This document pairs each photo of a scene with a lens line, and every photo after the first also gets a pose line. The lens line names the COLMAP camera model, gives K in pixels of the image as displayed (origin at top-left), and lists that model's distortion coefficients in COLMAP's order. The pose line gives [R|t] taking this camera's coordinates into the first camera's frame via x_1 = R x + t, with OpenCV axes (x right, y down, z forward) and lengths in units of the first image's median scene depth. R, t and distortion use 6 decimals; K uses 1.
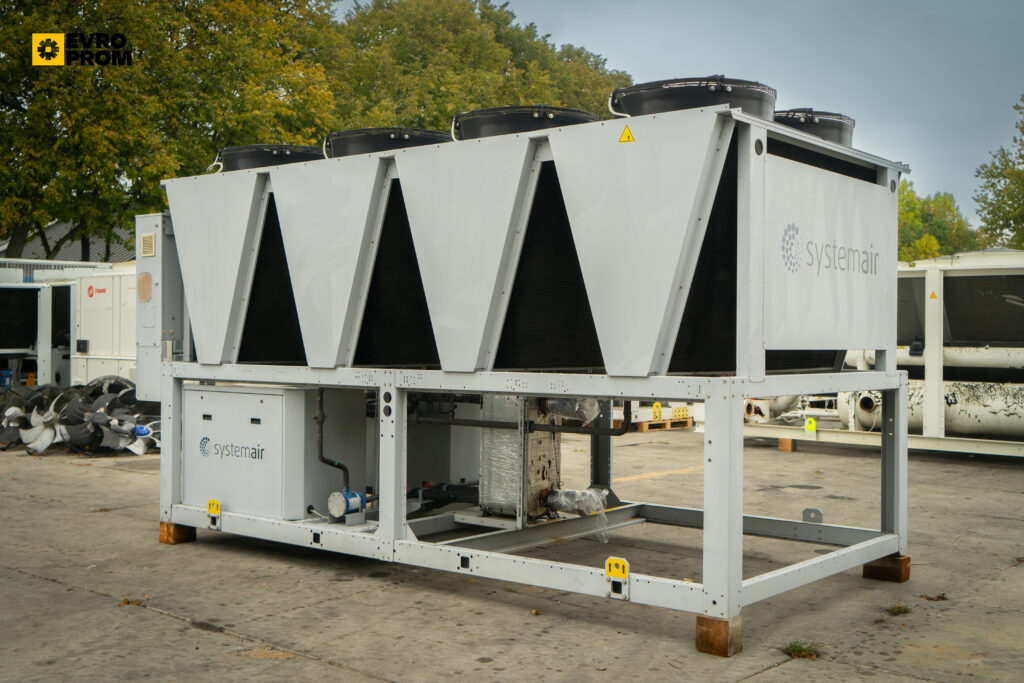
lens RADIAL K [[1170.6, 0, 512.0], [0, 1170.6, 341.5], [0, 0, 1]] dist [0.002044, 0.000197]
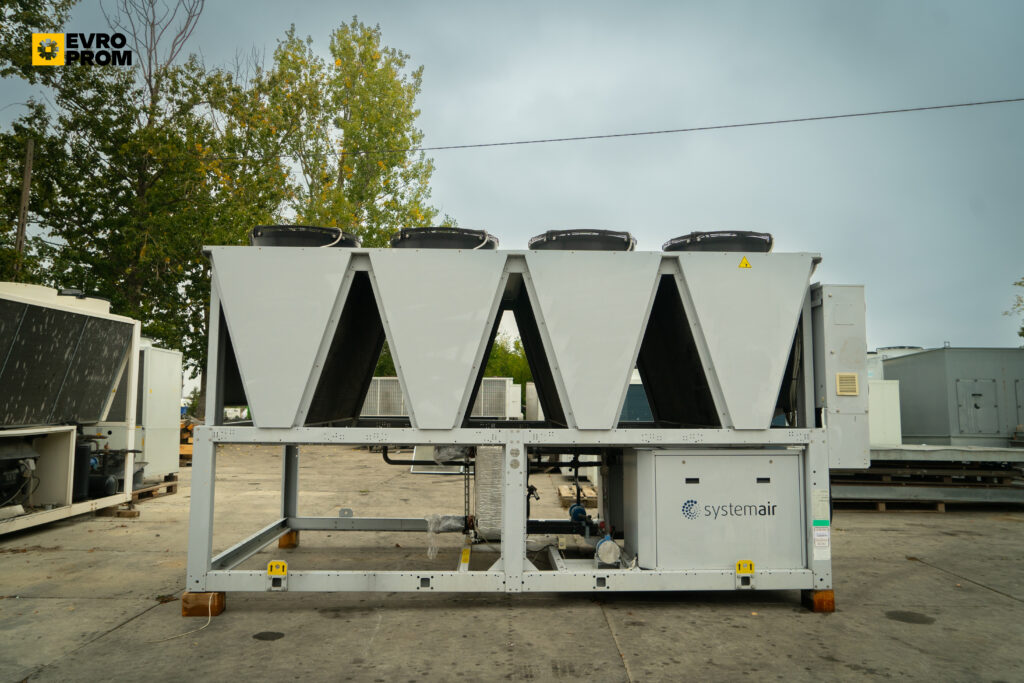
lens RADIAL K [[690.7, 0, 512.0], [0, 690.7, 341.5], [0, 0, 1]] dist [-0.044594, 0.052993]
pose [[0.759468, 0.055971, 0.648132, -0.570522], [0.000955, 0.996195, -0.087147, -0.003866], [-0.650544, 0.066804, 0.756525, 0.459956]]
